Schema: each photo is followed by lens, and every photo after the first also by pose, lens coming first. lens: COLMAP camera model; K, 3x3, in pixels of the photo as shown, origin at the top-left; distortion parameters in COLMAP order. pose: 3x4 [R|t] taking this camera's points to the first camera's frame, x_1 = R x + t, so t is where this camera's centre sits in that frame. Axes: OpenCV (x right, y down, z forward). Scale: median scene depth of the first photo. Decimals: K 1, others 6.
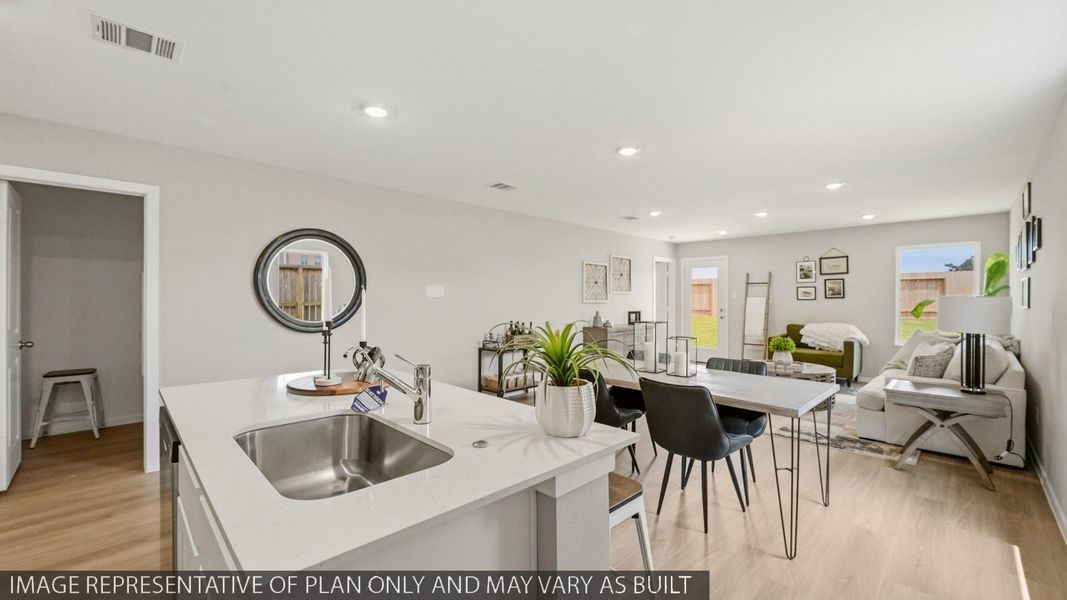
lens RADIAL K [[423.6, 0, 535.3], [0, 423.6, 300.1], [0, 0, 1]] dist [-0.000266, 0.000022]
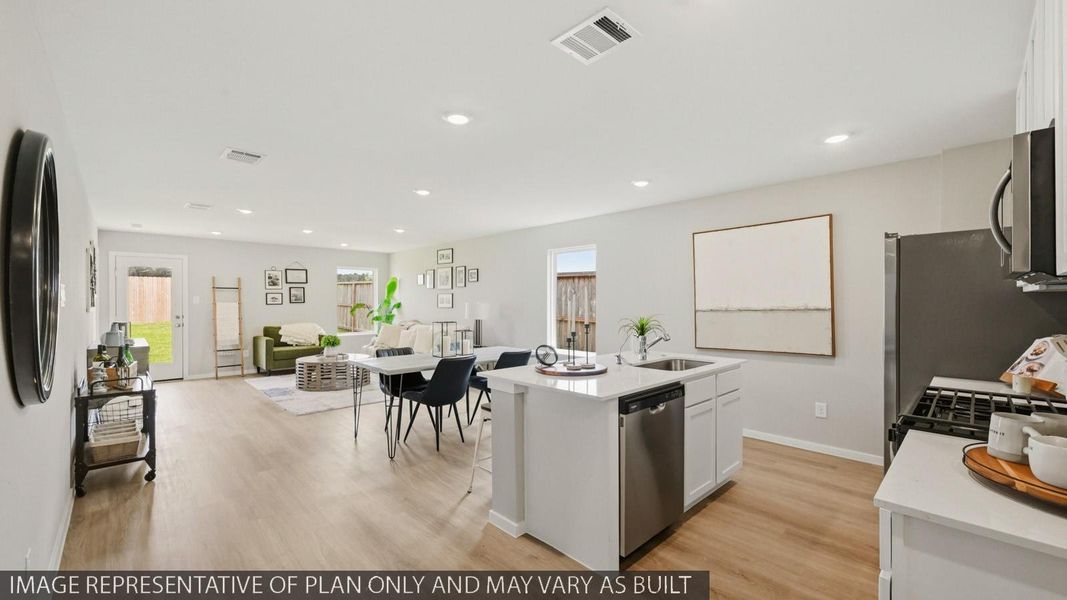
lens RADIAL K [[423.6, 0, 535.3], [0, 423.6, 300.1], [0, 0, 1]] dist [-0.000266, 0.000022]
pose [[0.003983, 0.000382, 0.999992, -0.500996], [0.004782, 0.999988, -0.000401, -0.008724], [-0.999981, 0.004784, 0.003981, 0.302892]]
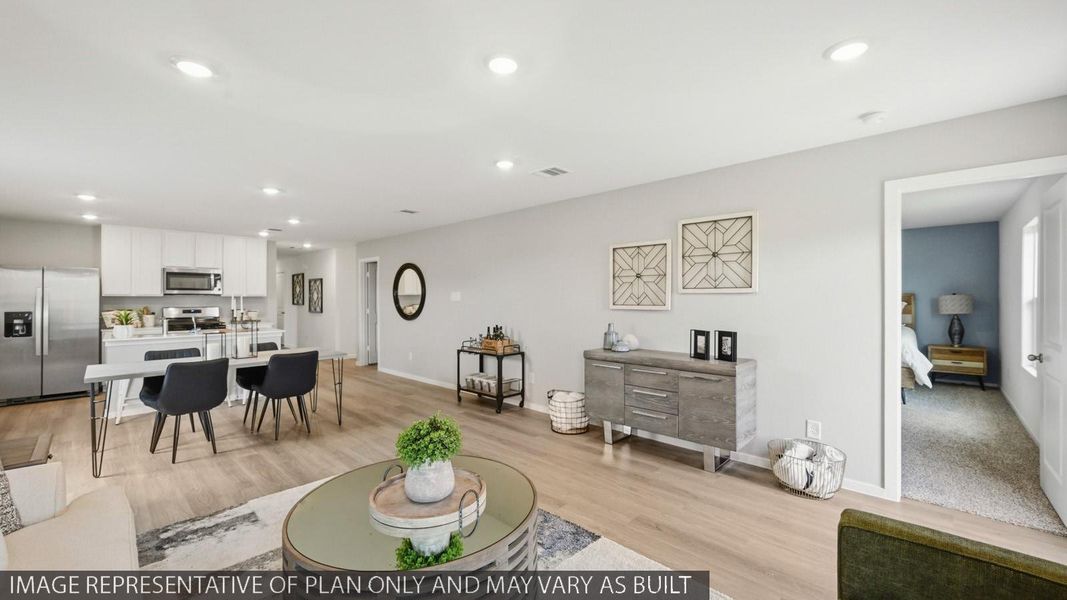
lens RADIAL K [[418.4, 0, 532.2], [0, 418.4, 301.3], [0, 0, 1]] dist [-0.002619, -0.000161]
pose [[0.030566, 0.005193, -0.999519, 0.711368], [-0.001775, 0.999985, 0.005141, -0.008322], [0.999531, 0.001617, 0.030575, 0.819051]]
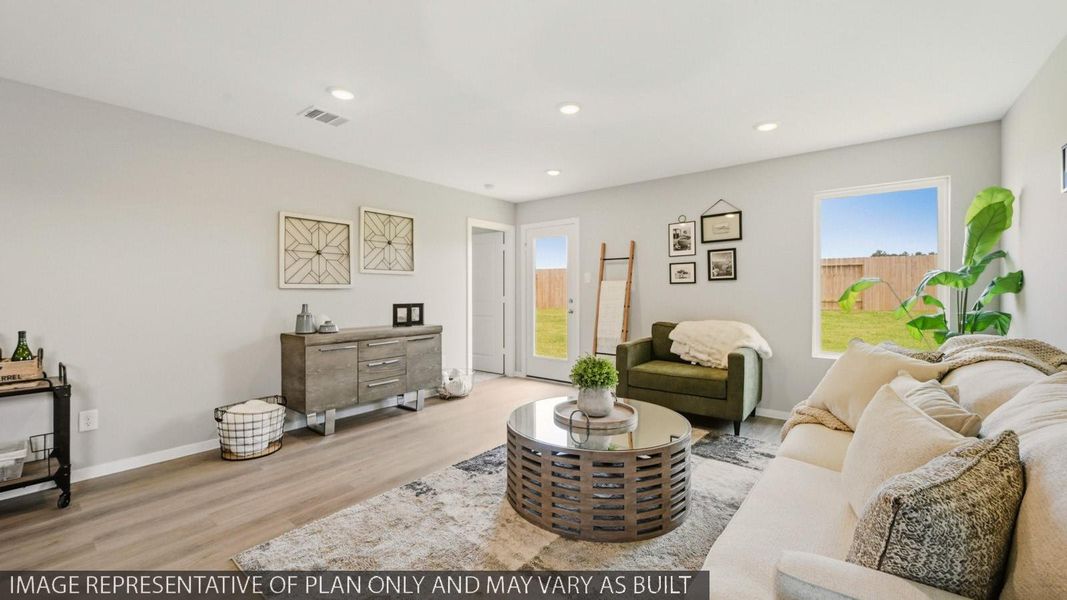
lens RADIAL K [[421.9, 0, 529.8], [0, 421.9, 292.7], [0, 0, 1]] dist [0.000695, 0.000042]
pose [[0.993595, -0.004067, 0.112924, 0.350120], [0.003963, 0.999991, 0.001152, 0.011699], [-0.112928, -0.000697, 0.993603, 0.410145]]
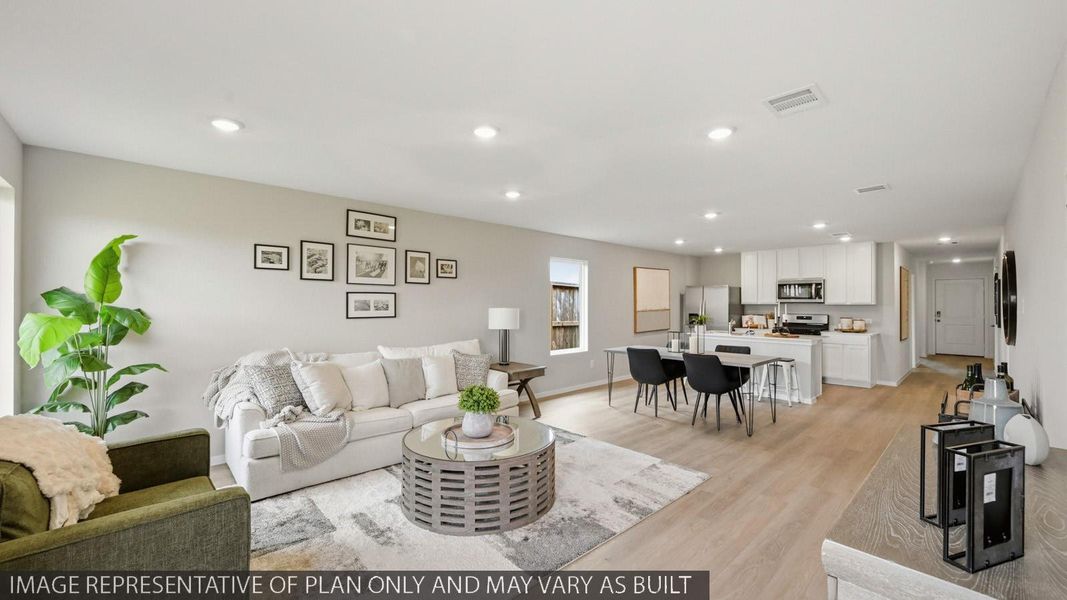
lens RADIAL K [[418.4, 0, 532.2], [0, 418.4, 301.3], [0, 0, 1]] dist [-0.002619, -0.000161]
pose [[-0.999529, -0.005382, 0.030221, 0.380998], [-0.005490, 0.999979, -0.003479, -0.013804], [-0.030202, -0.003643, -0.999537, 1.174273]]
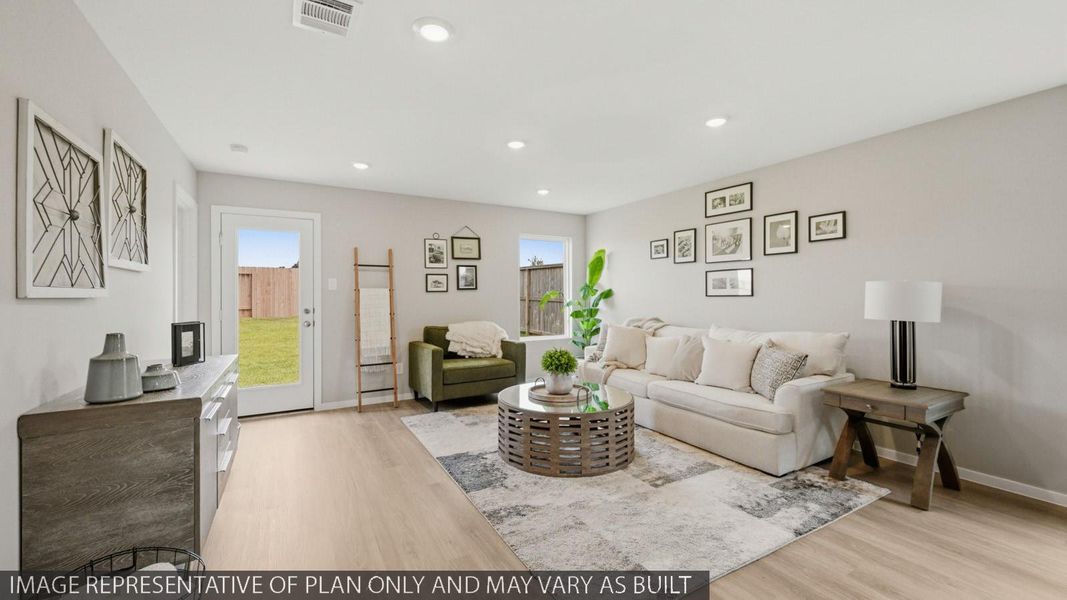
lens RADIAL K [[421.9, 0, 529.8], [0, 421.9, 292.7], [0, 0, 1]] dist [0.000695, 0.000042]
pose [[0.255242, 0.003580, 0.966871, -0.021876], [0.007894, 0.999952, -0.005786, 0.006253], [-0.966845, 0.009109, 0.255201, 0.673725]]
